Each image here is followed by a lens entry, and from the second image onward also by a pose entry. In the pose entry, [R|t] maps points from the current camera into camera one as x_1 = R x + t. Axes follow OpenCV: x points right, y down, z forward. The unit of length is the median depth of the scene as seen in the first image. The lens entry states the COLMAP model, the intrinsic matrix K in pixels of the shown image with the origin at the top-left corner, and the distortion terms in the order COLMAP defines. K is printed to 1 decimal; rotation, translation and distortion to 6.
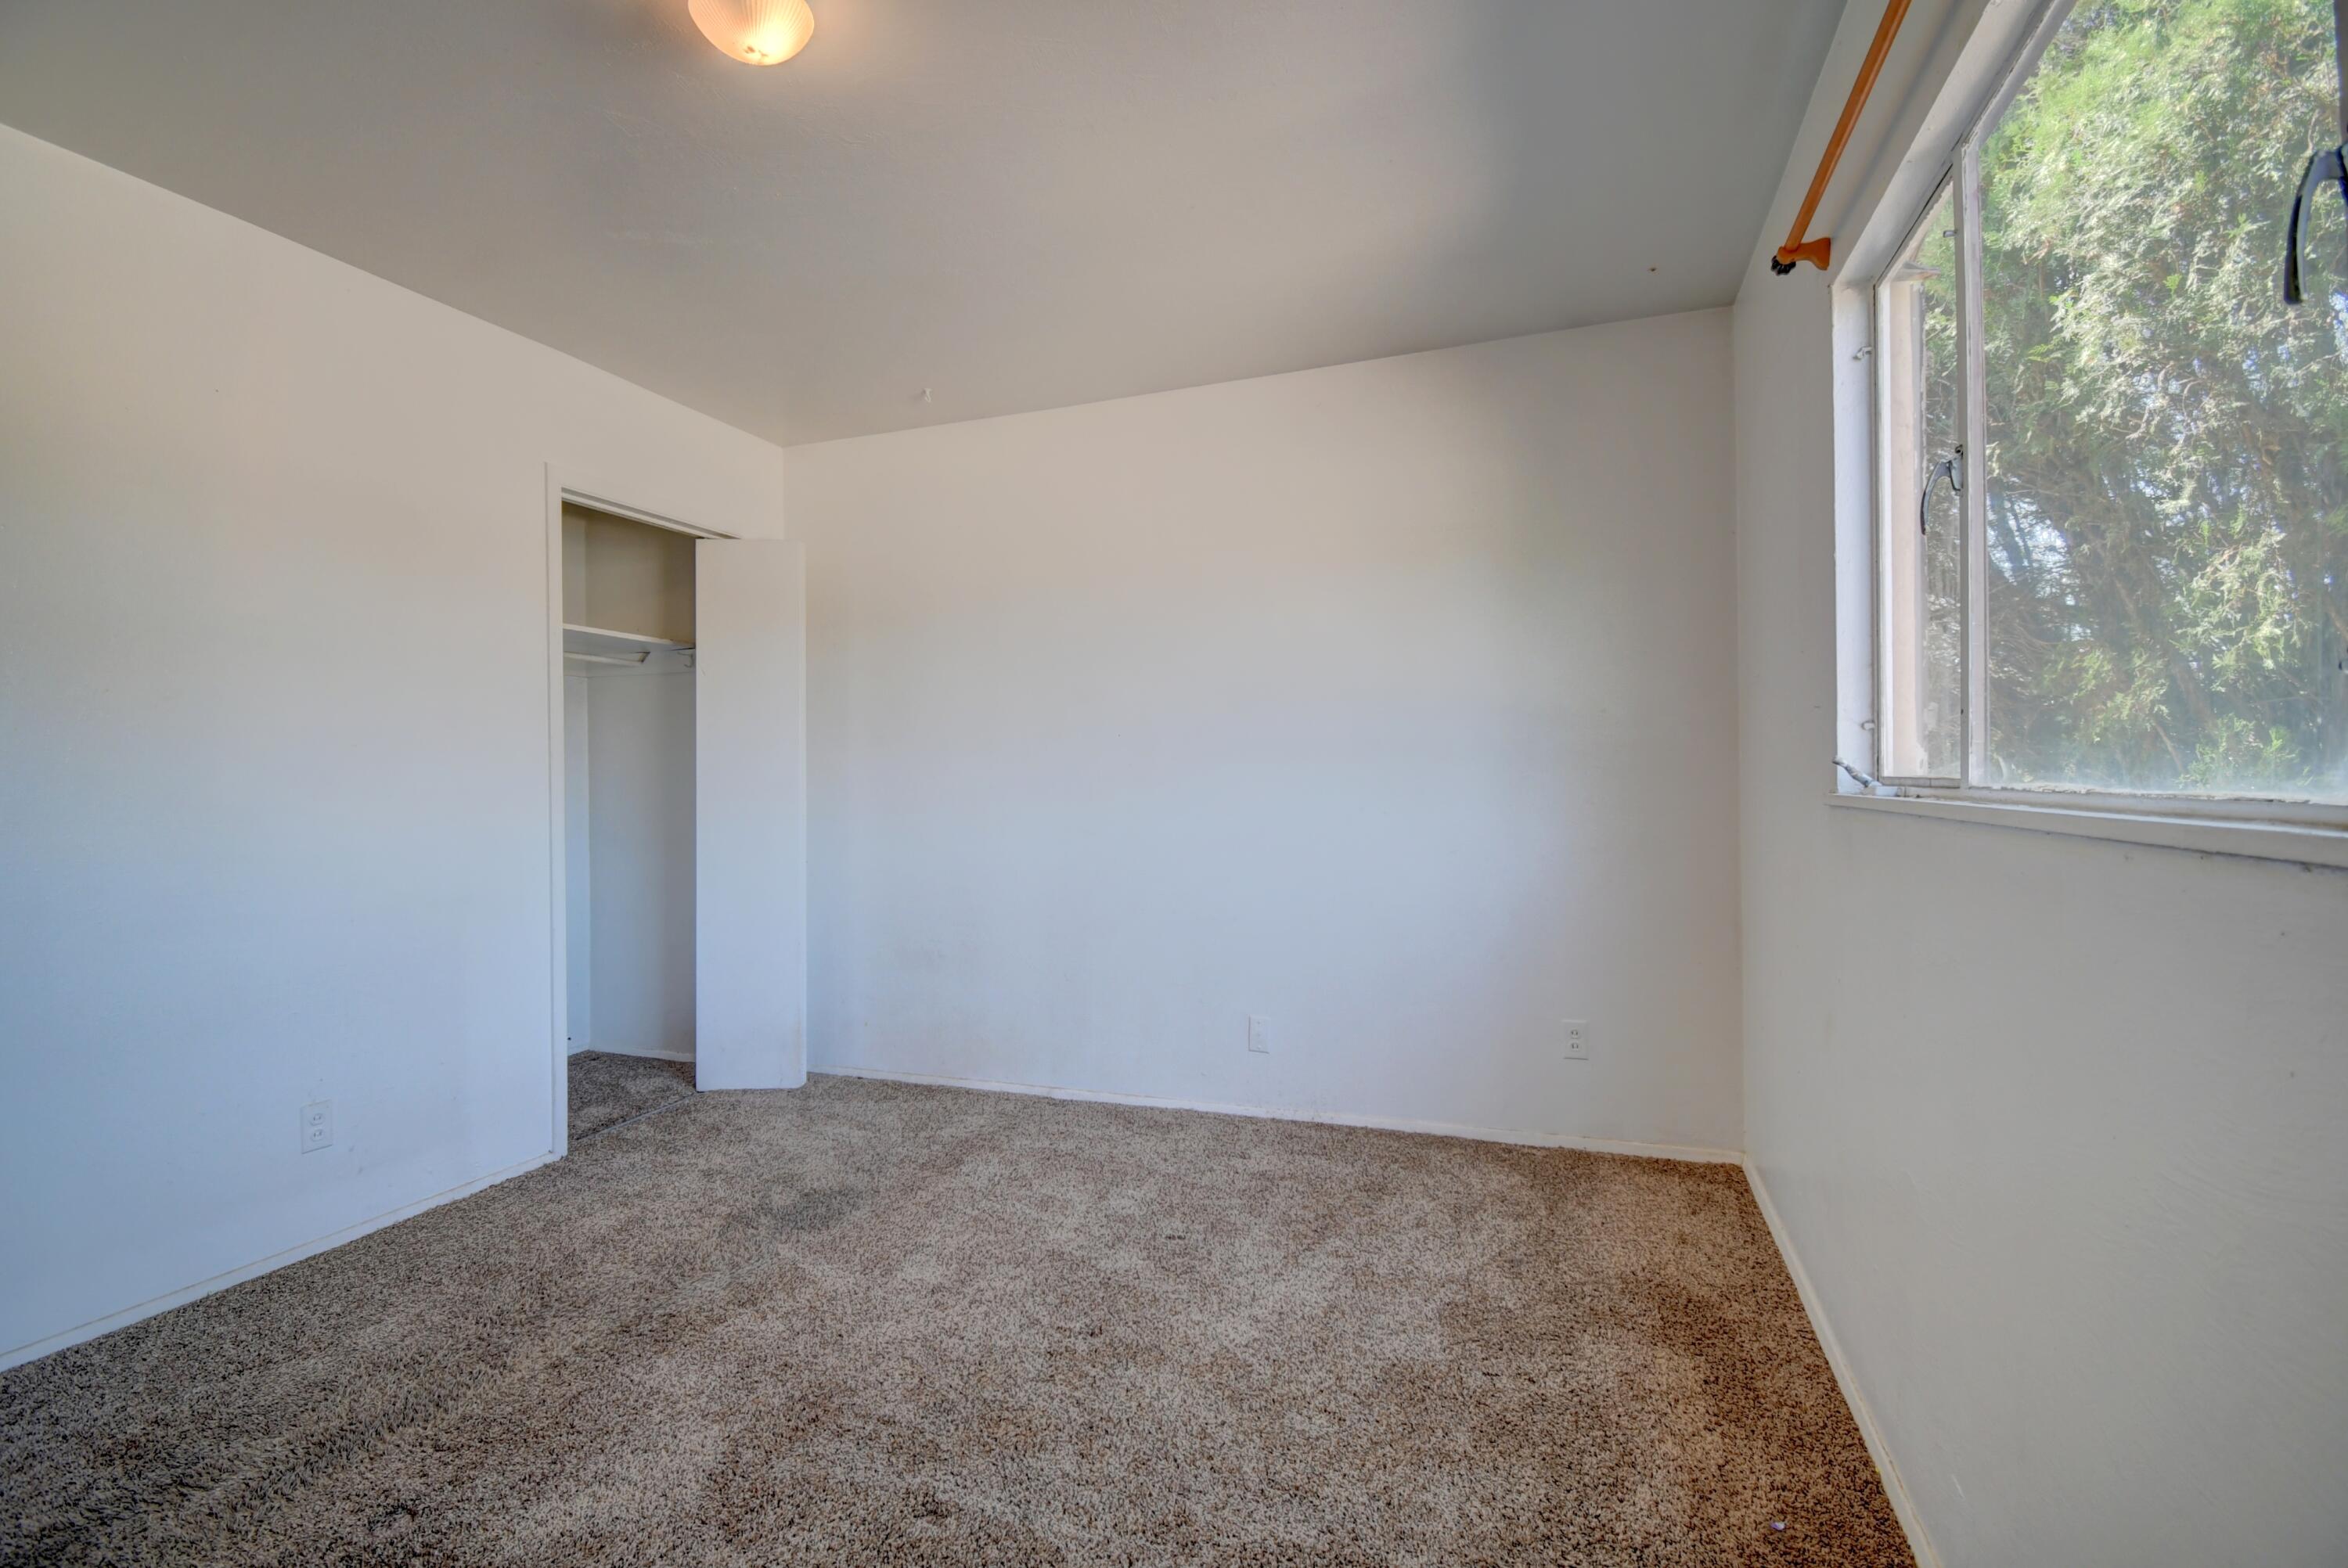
lens RADIAL K [[1048.3, 0, 1174.0], [0, 1048.3, 784.0], [0, 0, 1]] dist [0.002622, -0.001071]
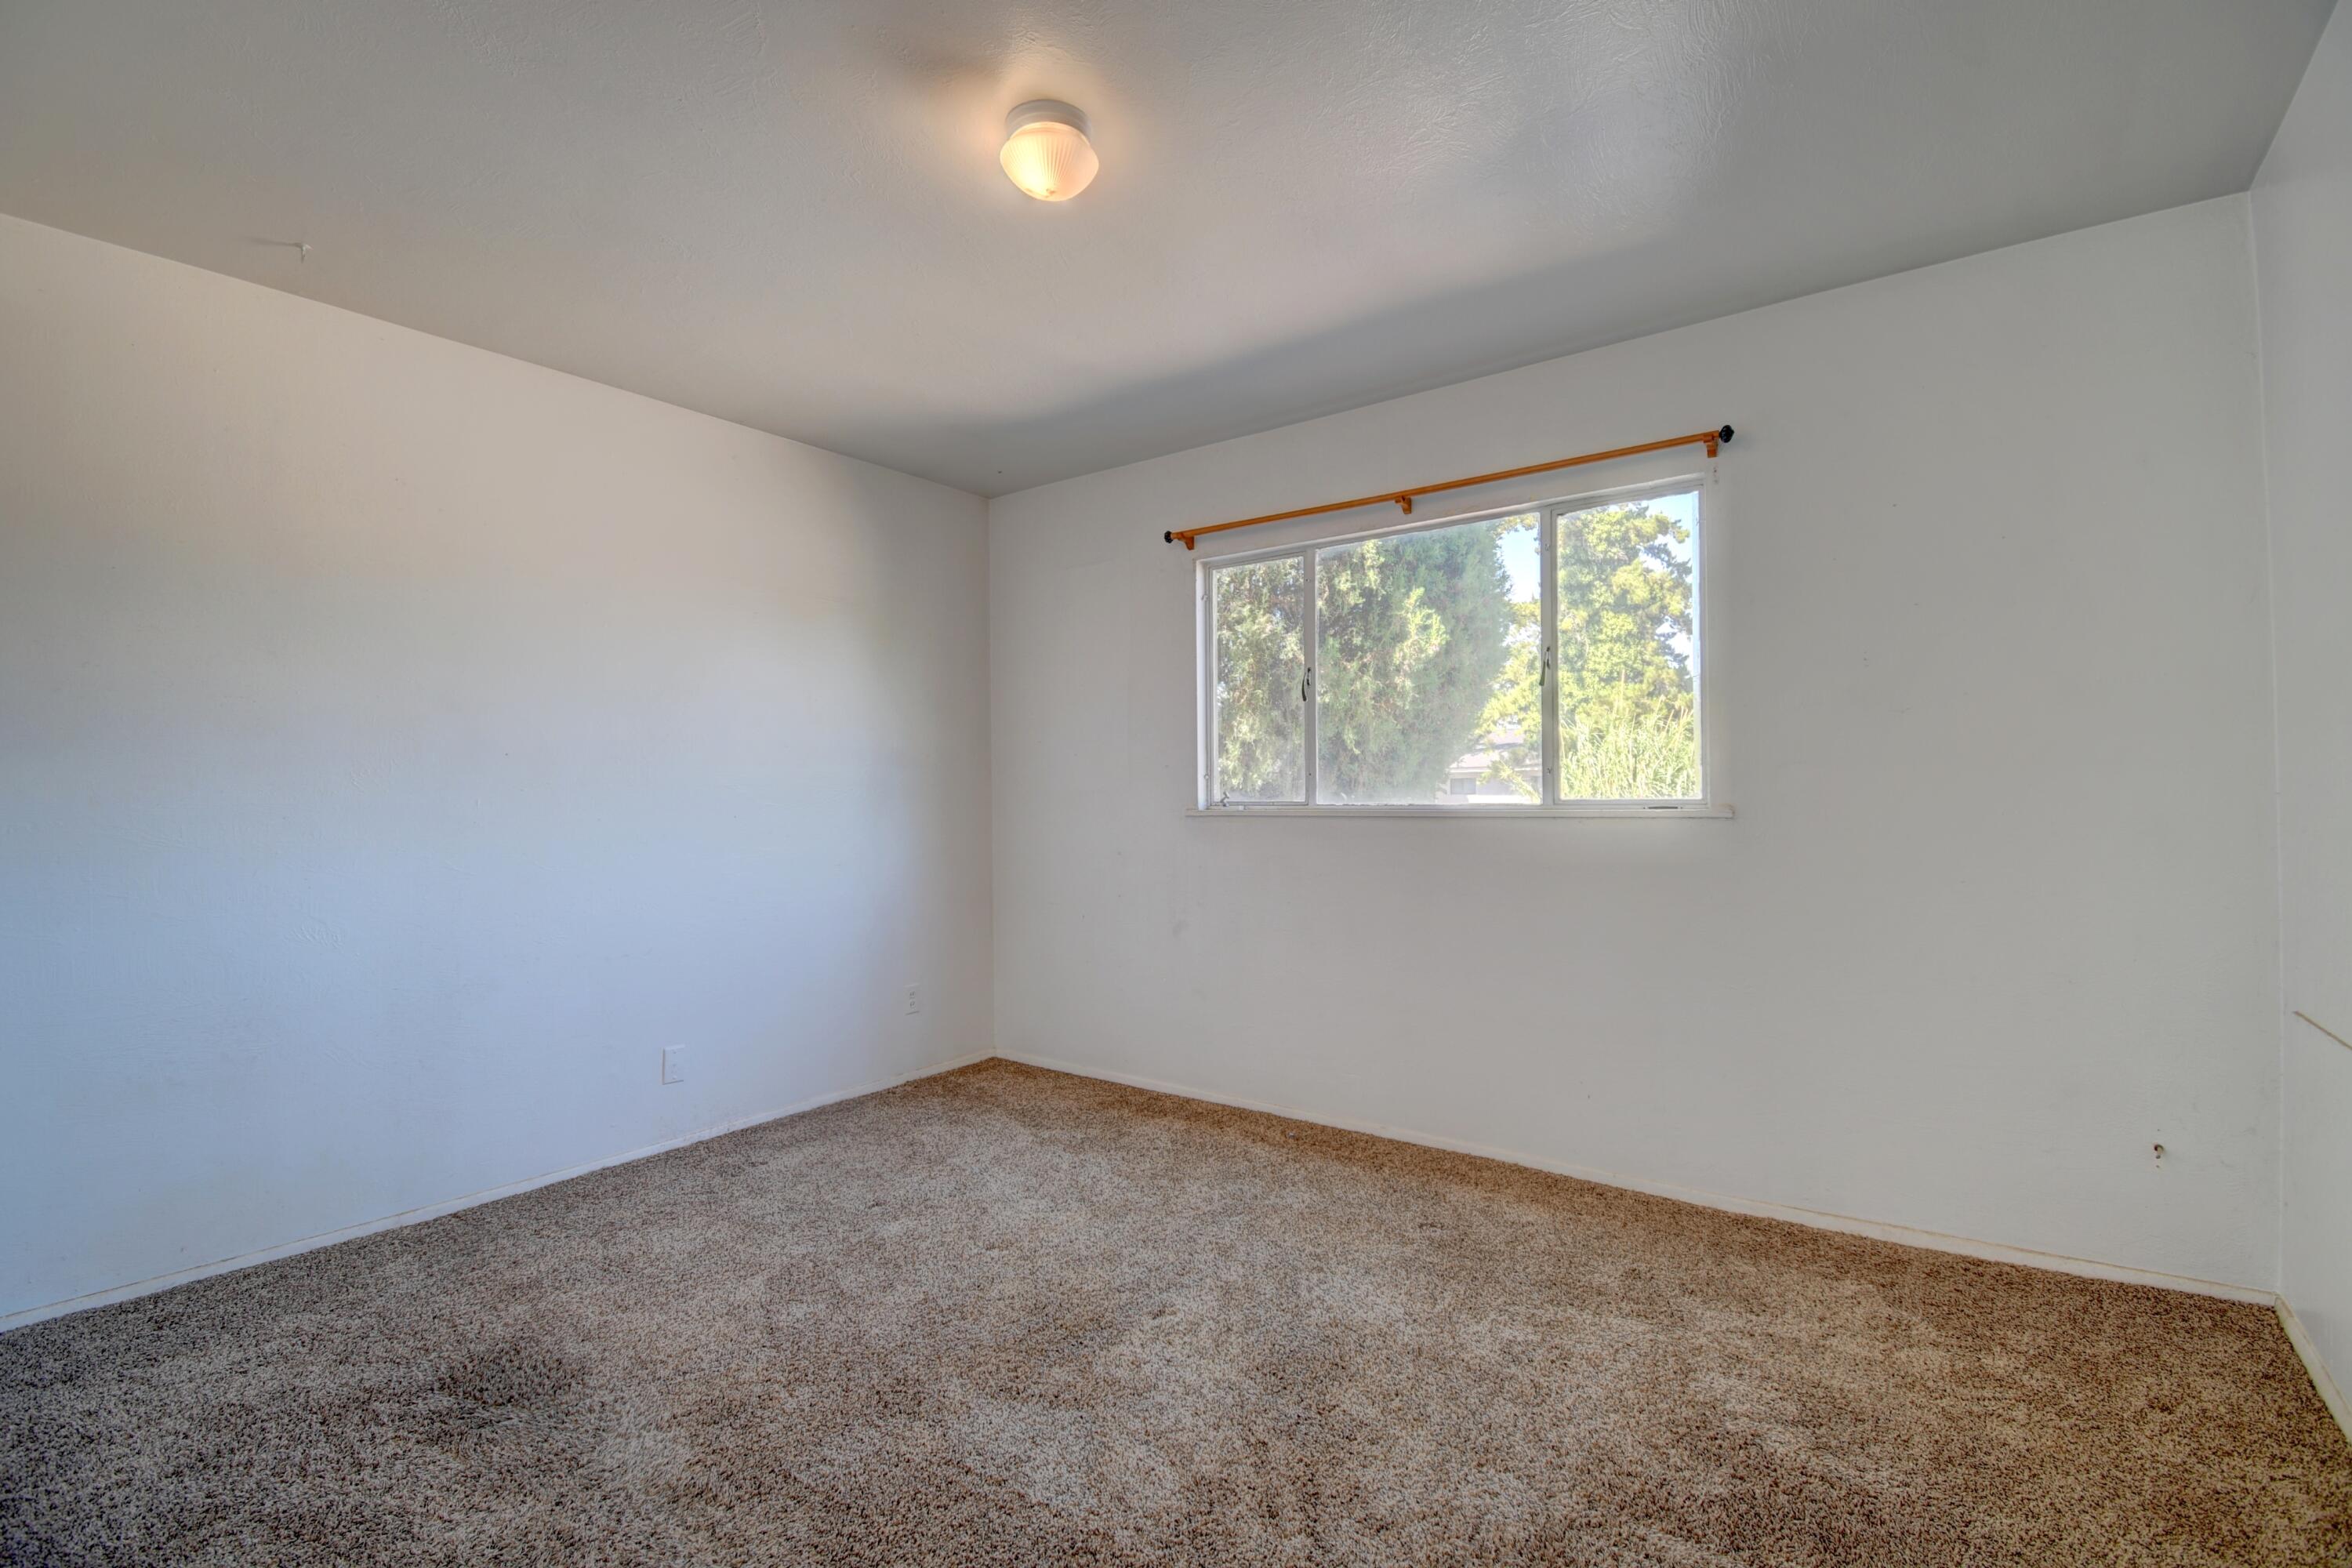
lens RADIAL K [[1050.2, 0, 1176.0], [0, 1050.2, 784.0], [0, 0, 1]] dist [0.002622, -0.001071]
pose [[0.300373, 0.012242, 0.953743, -0.939530], [0.016821, 0.999694, -0.018130, -0.003821], [-0.953674, 0.021489, 0.300075, 0.303869]]
